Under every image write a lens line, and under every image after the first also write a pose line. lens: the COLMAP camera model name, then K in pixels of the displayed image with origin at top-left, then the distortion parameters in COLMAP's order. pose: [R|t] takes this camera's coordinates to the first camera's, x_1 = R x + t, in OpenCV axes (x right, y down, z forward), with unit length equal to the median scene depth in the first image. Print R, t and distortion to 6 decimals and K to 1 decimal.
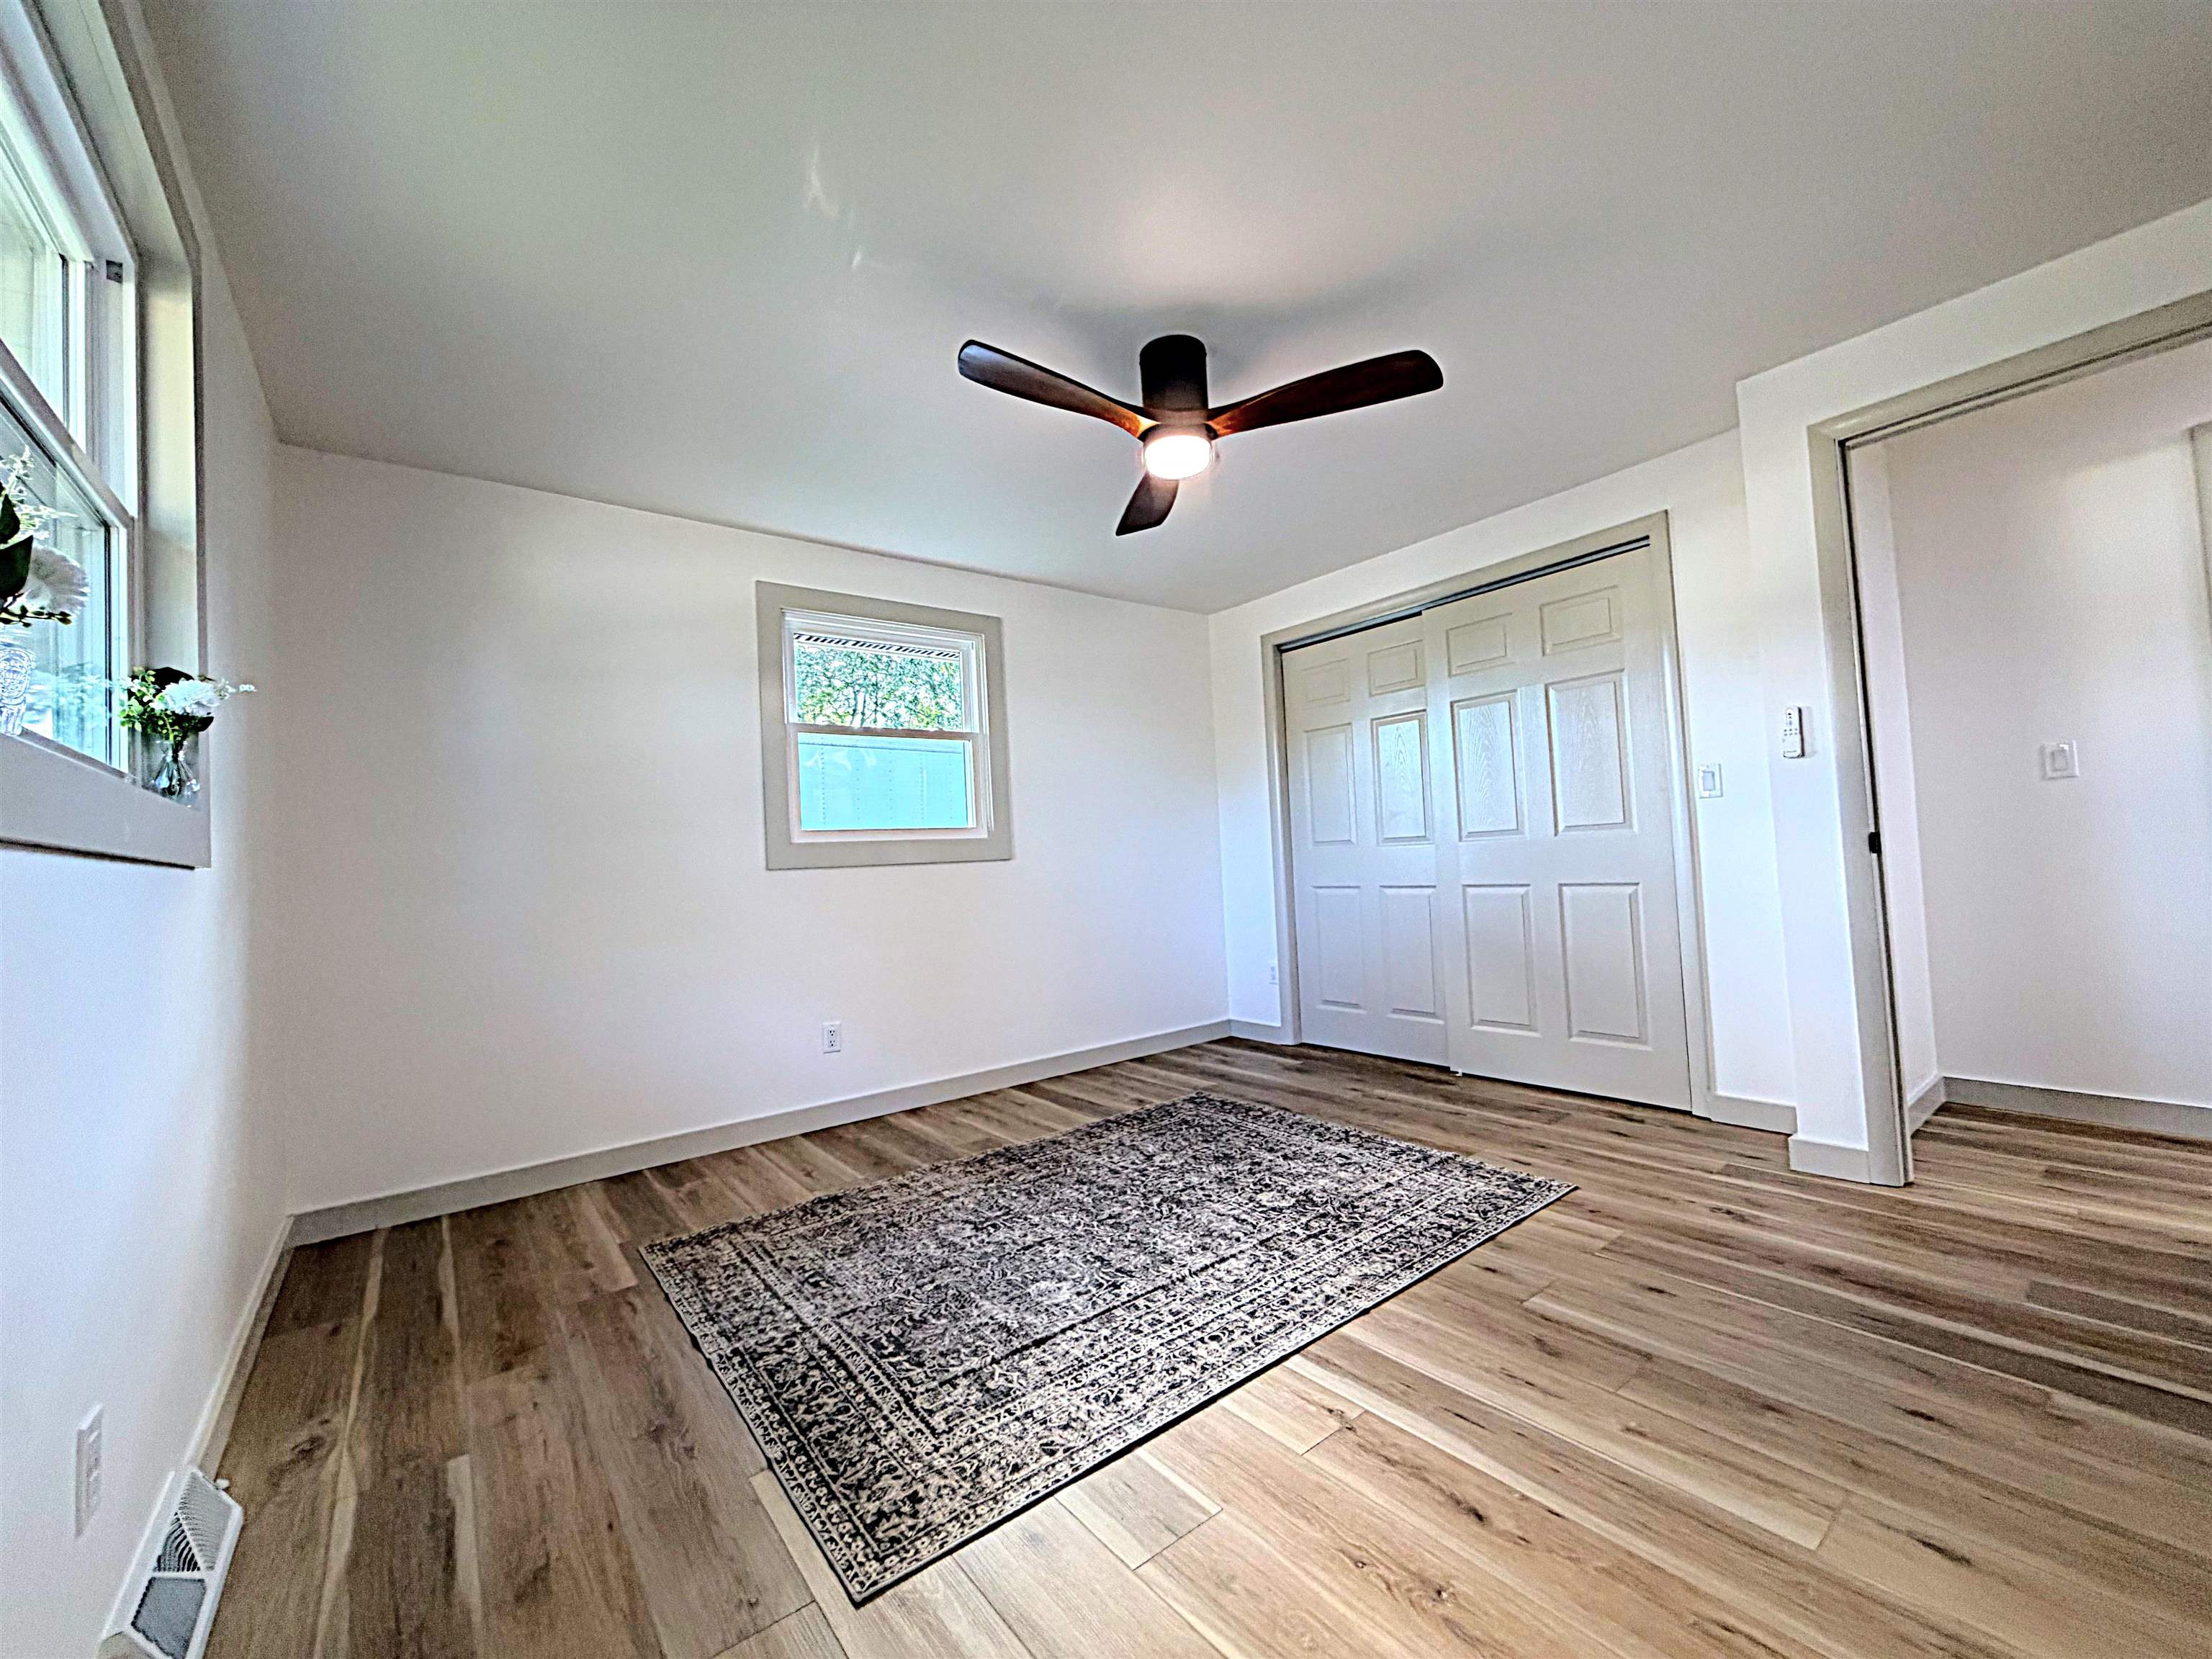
lens RADIAL K [[881.3, 0, 1099.6], [0, 881.3, 828.8], [0, 0, 1]] dist [-0.000285, -0.000003]
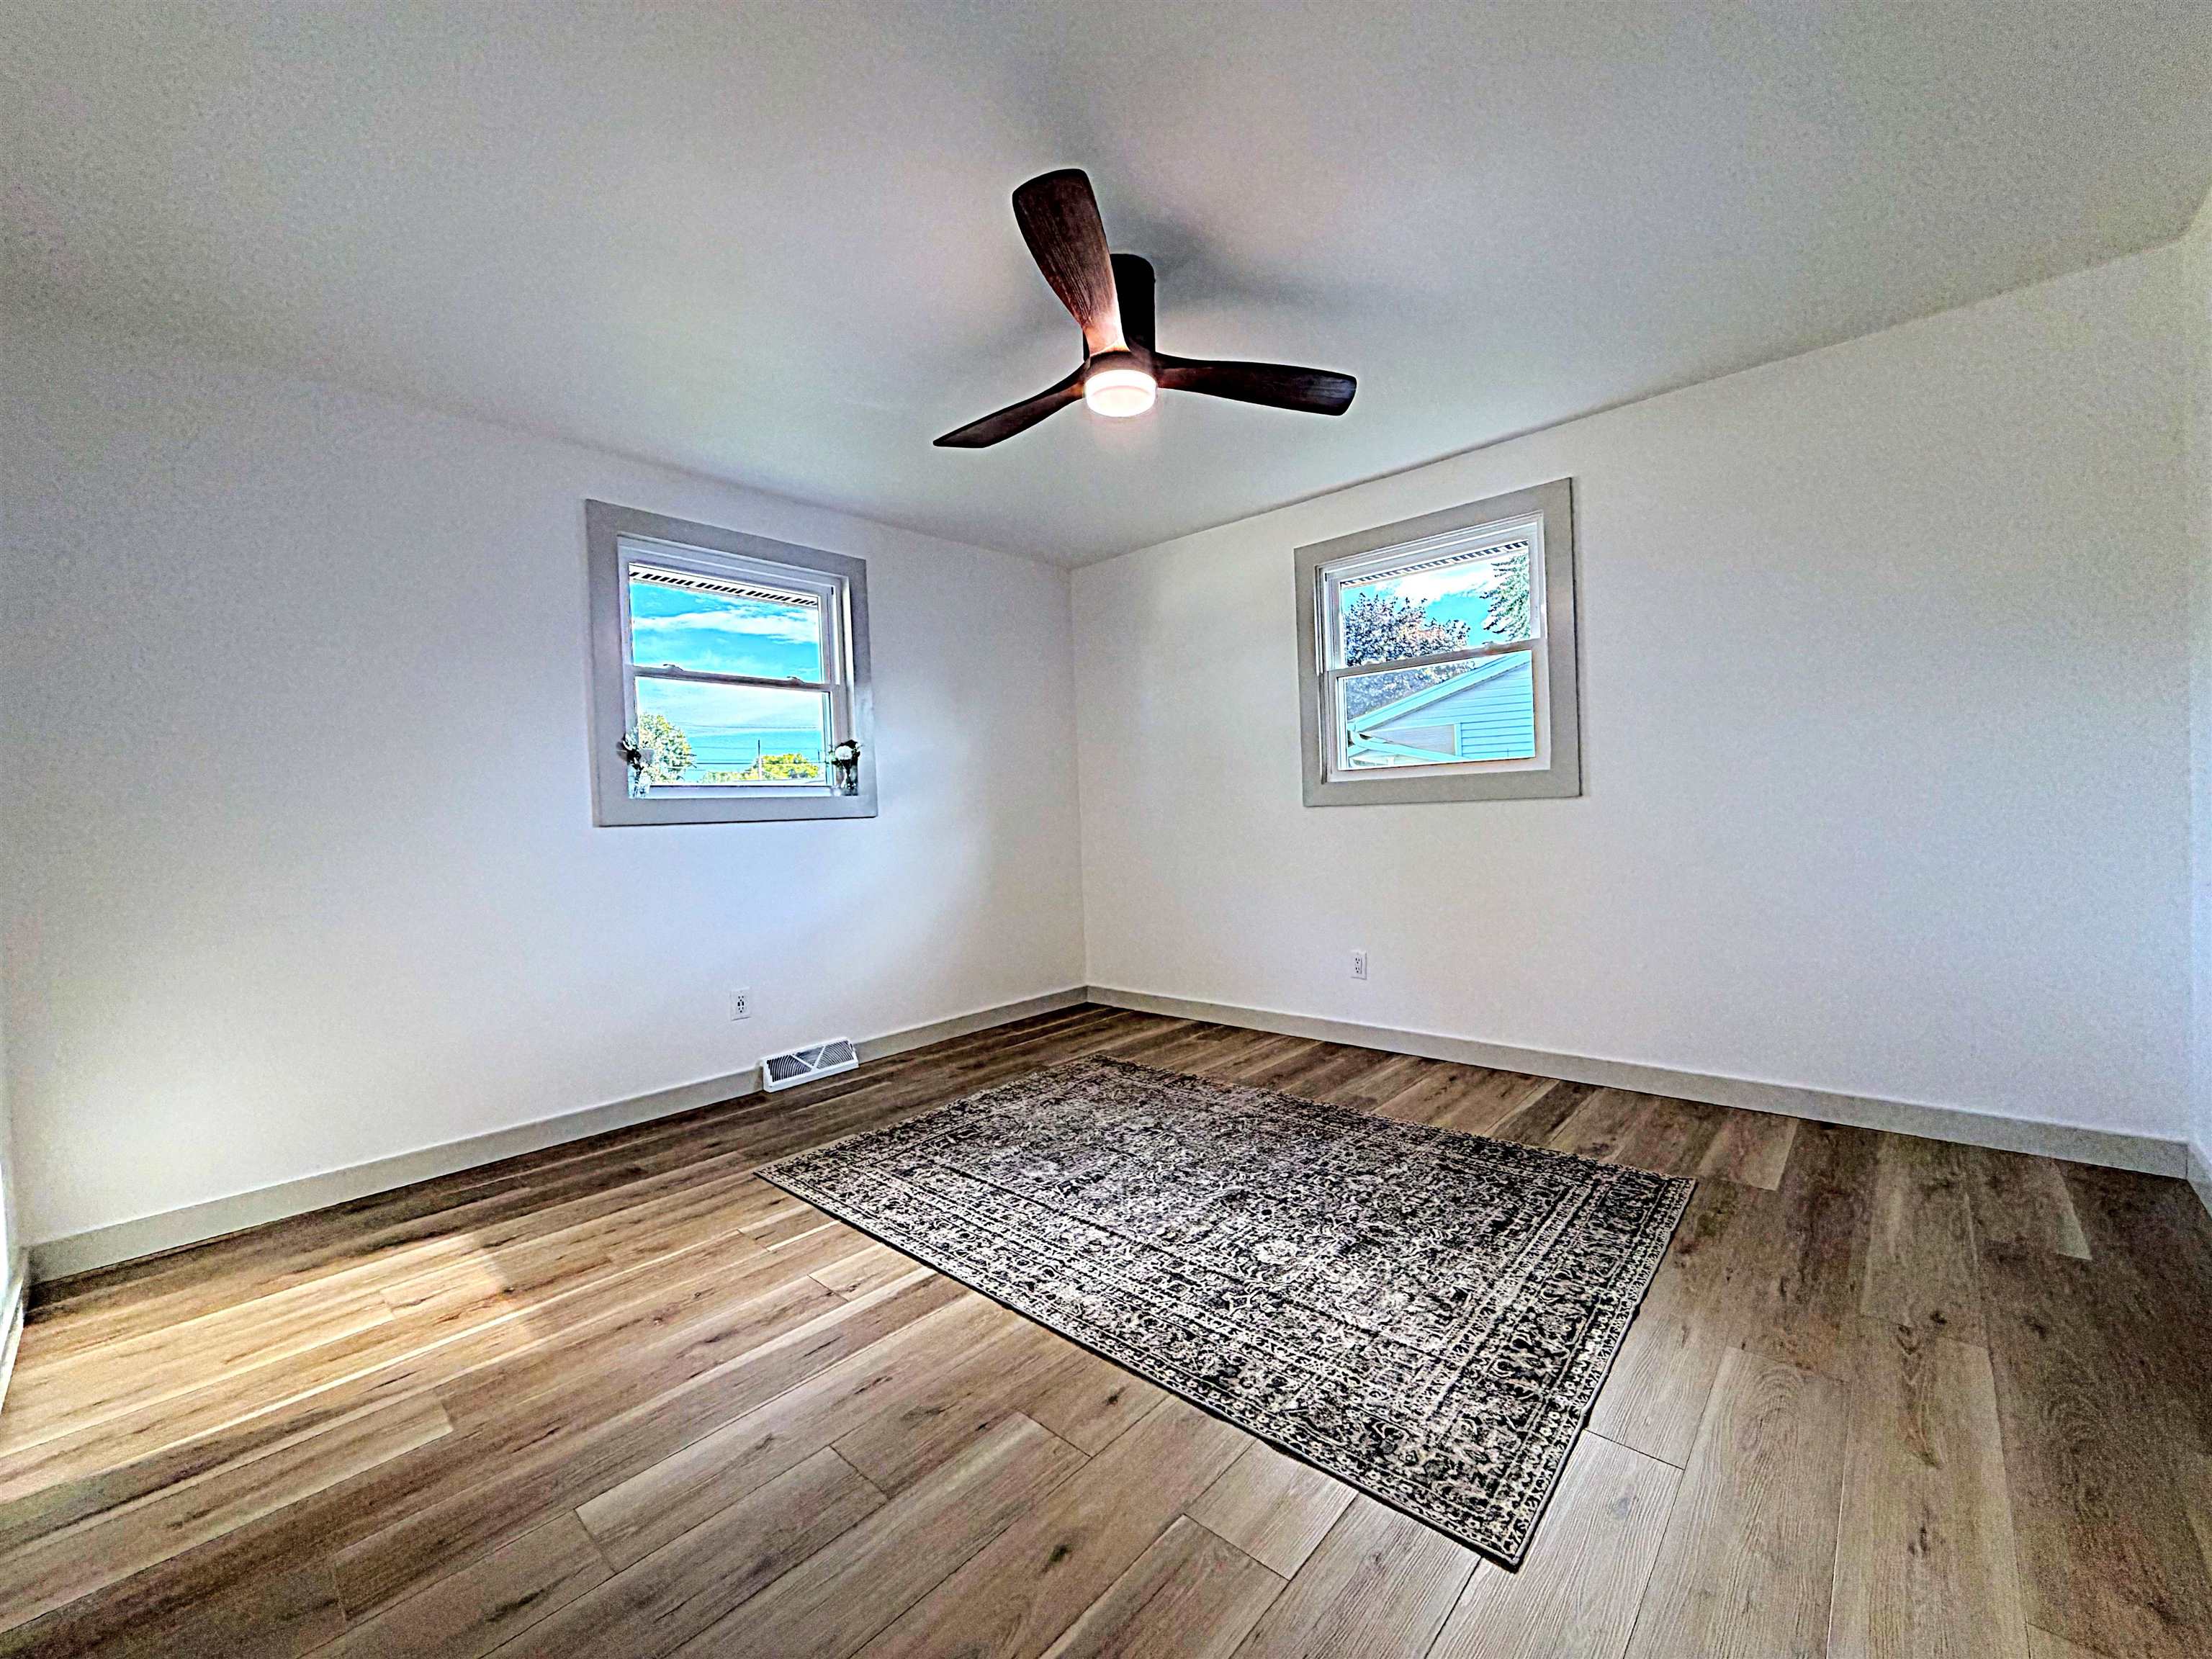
lens RADIAL K [[881.3, 0, 1099.6], [0, 881.3, 828.8], [0, 0, 1]] dist [-0.000285, -0.000003]
pose [[0.171997, 0.060638, -0.983229, 0.958716], [0.069697, 0.994853, 0.073547, -0.038161], [0.982629, -0.081178, 0.166885, 0.746885]]
